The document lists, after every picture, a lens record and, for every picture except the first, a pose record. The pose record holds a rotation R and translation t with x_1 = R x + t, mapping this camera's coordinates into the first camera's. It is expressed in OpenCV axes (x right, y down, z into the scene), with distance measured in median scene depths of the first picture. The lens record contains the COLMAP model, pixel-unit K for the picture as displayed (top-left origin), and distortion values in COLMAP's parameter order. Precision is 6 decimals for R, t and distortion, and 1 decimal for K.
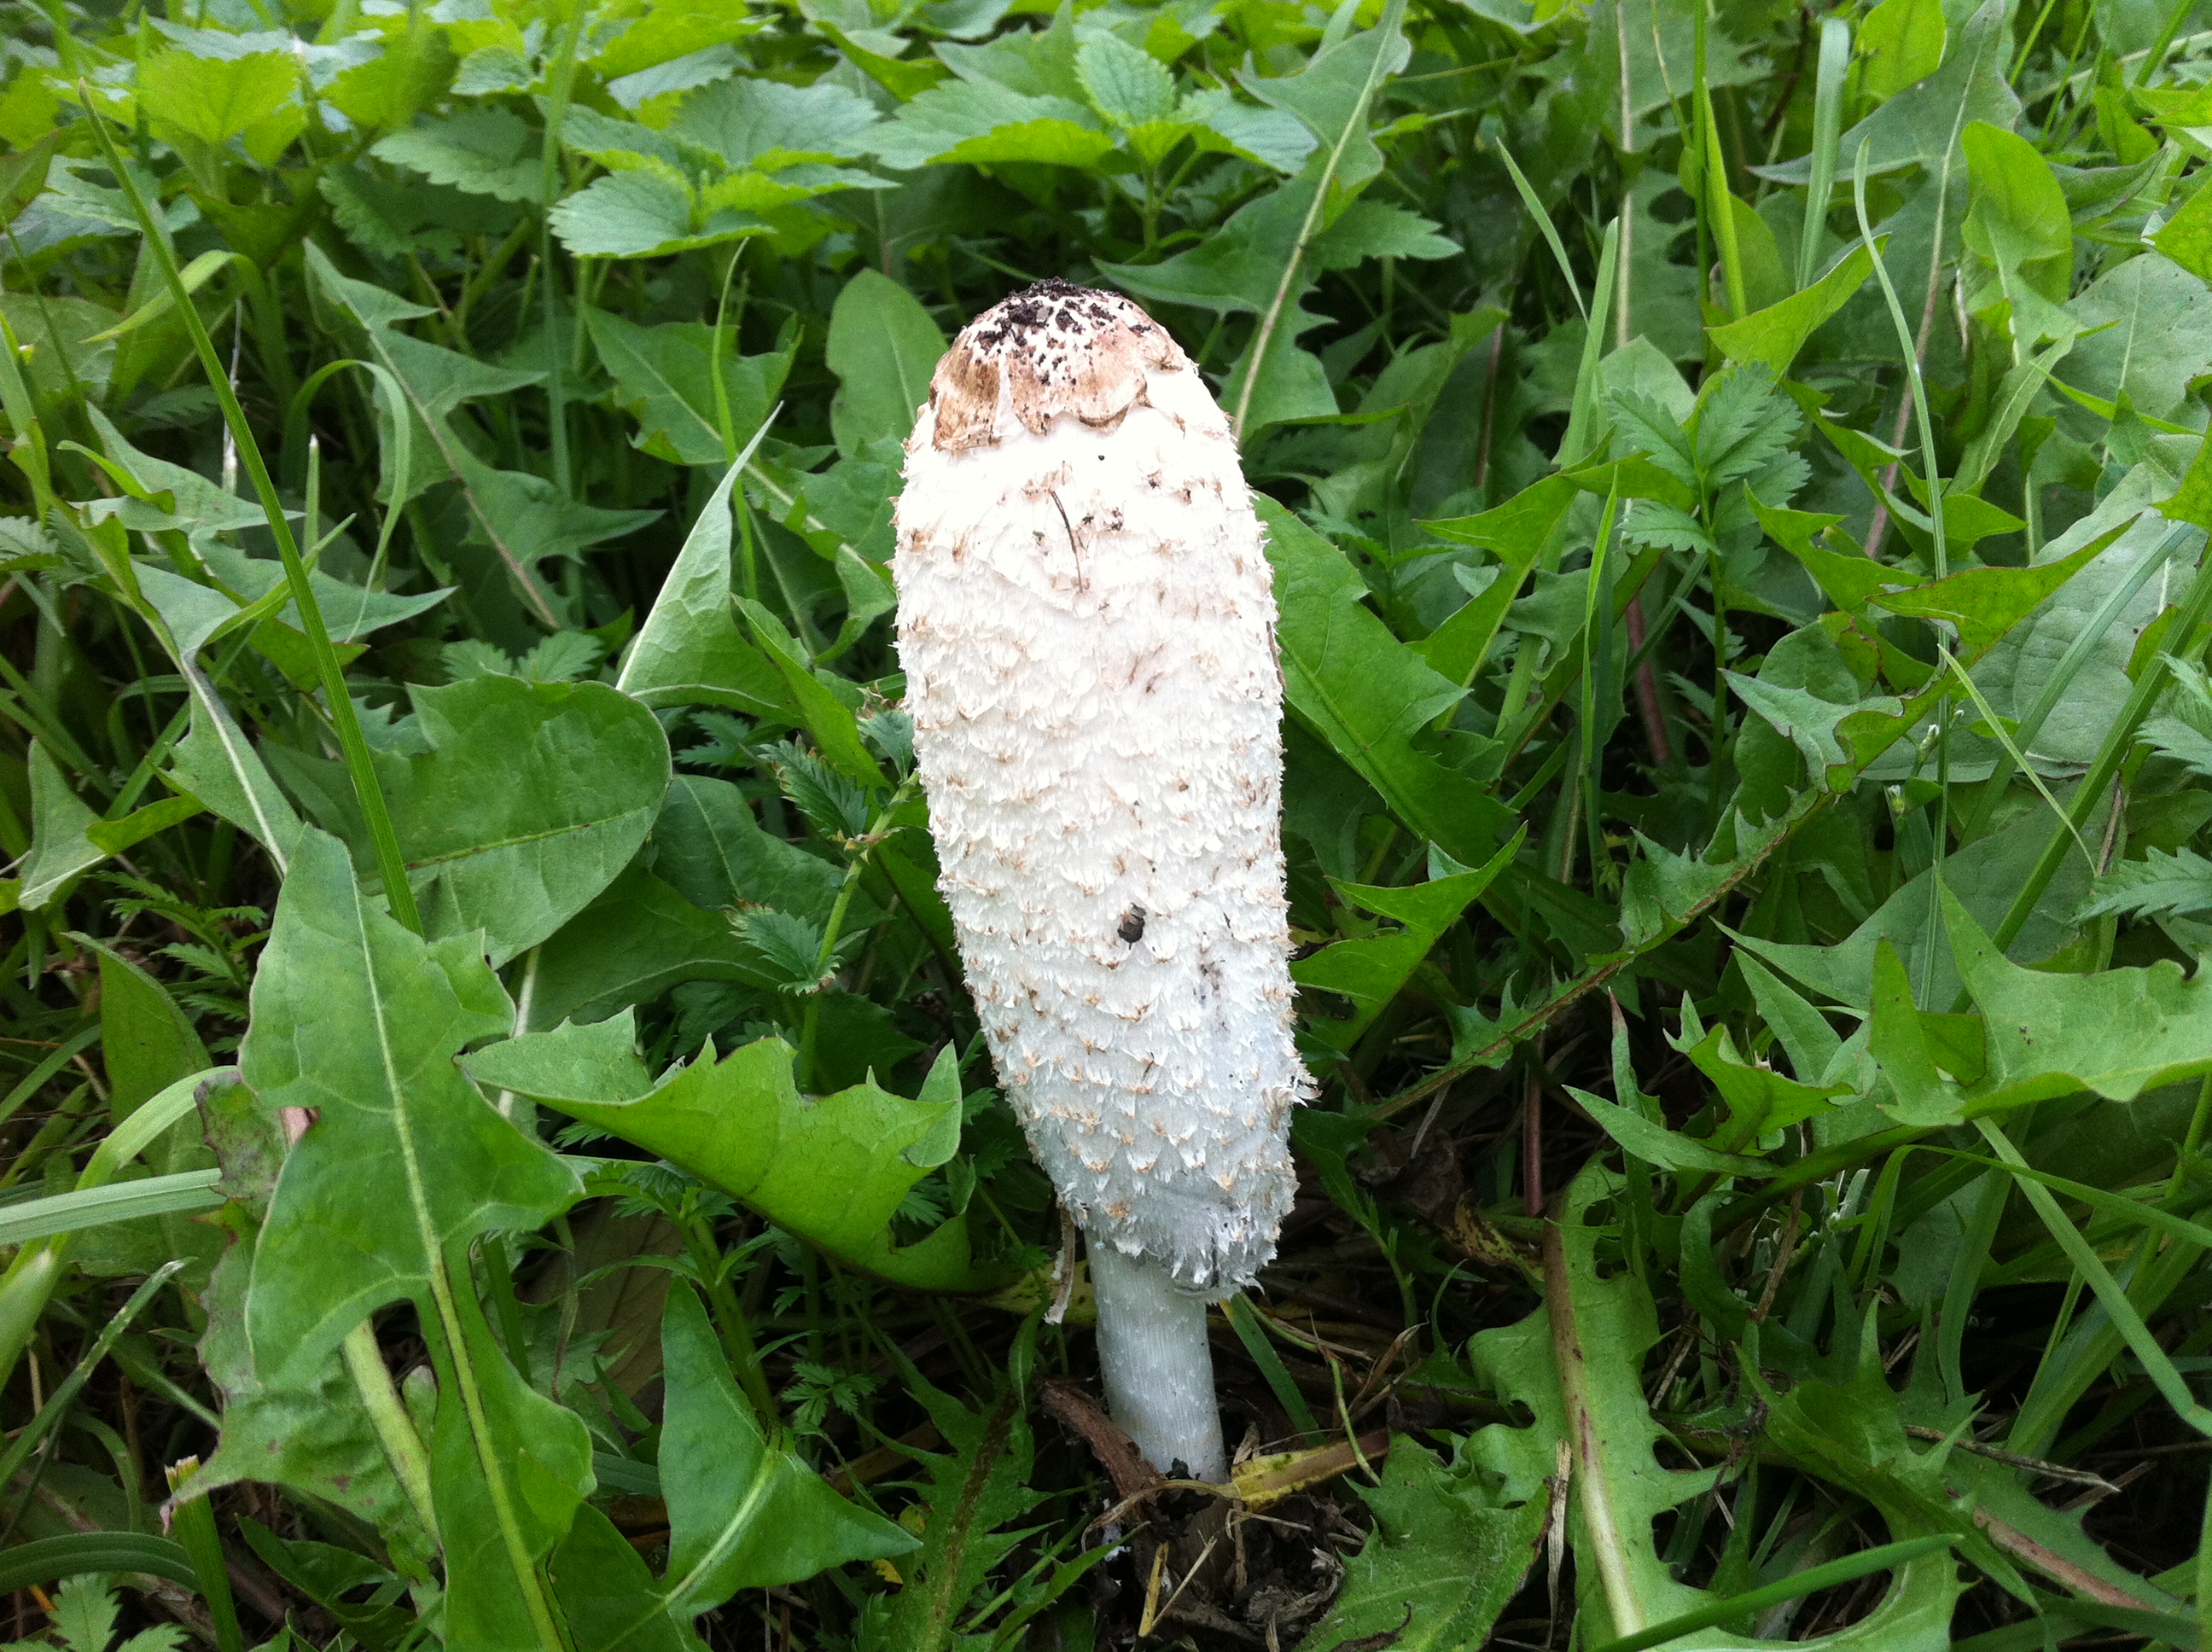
lens RADIAL K [[2184.7, 0, 1106.0], [0, 2184.7, 826.0], [0, 0, 1]] dist [0.104427, -0.295300]
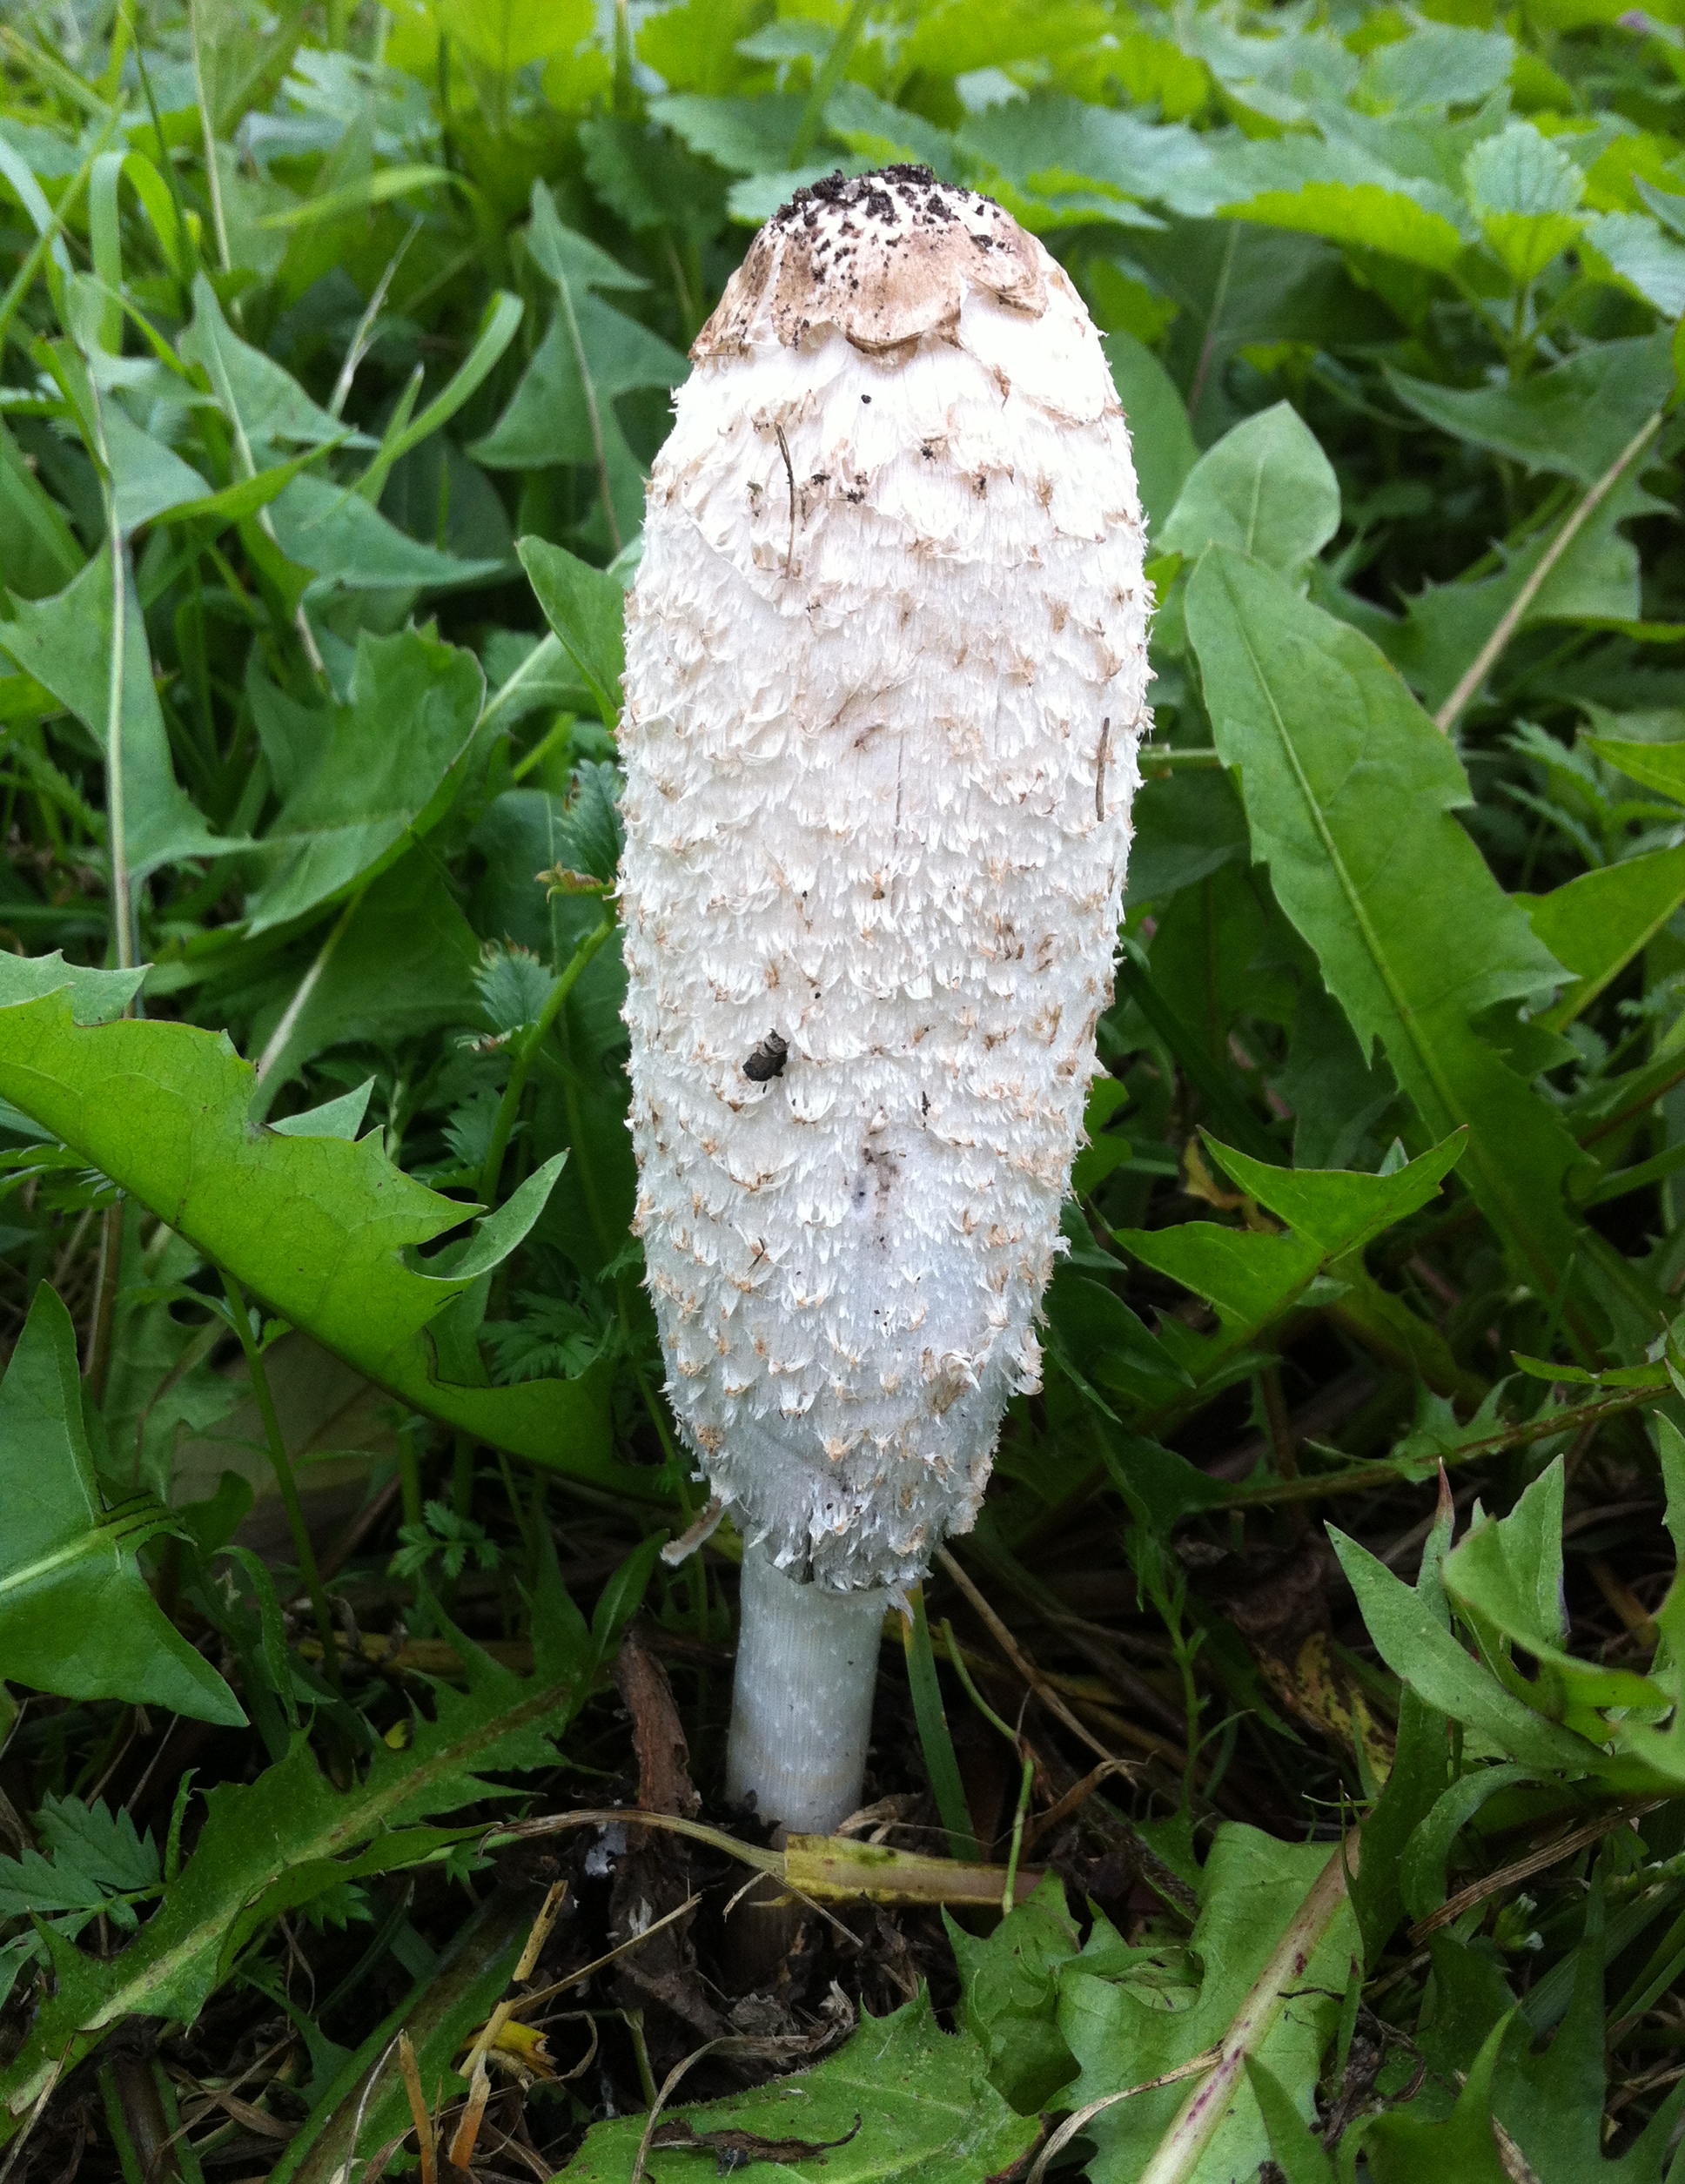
lens RADIAL K [[2222.8, 0, 899.9], [0, 2222.8, 1145.0], [0, 0, 1]] dist [0.090161, -0.341986]
pose [[0.891570, 0.301930, -0.337551, 0.309027], [-0.297241, 0.952460, 0.066850, 0.009747], [0.341688, 0.040733, 0.938930, 0.316982]]
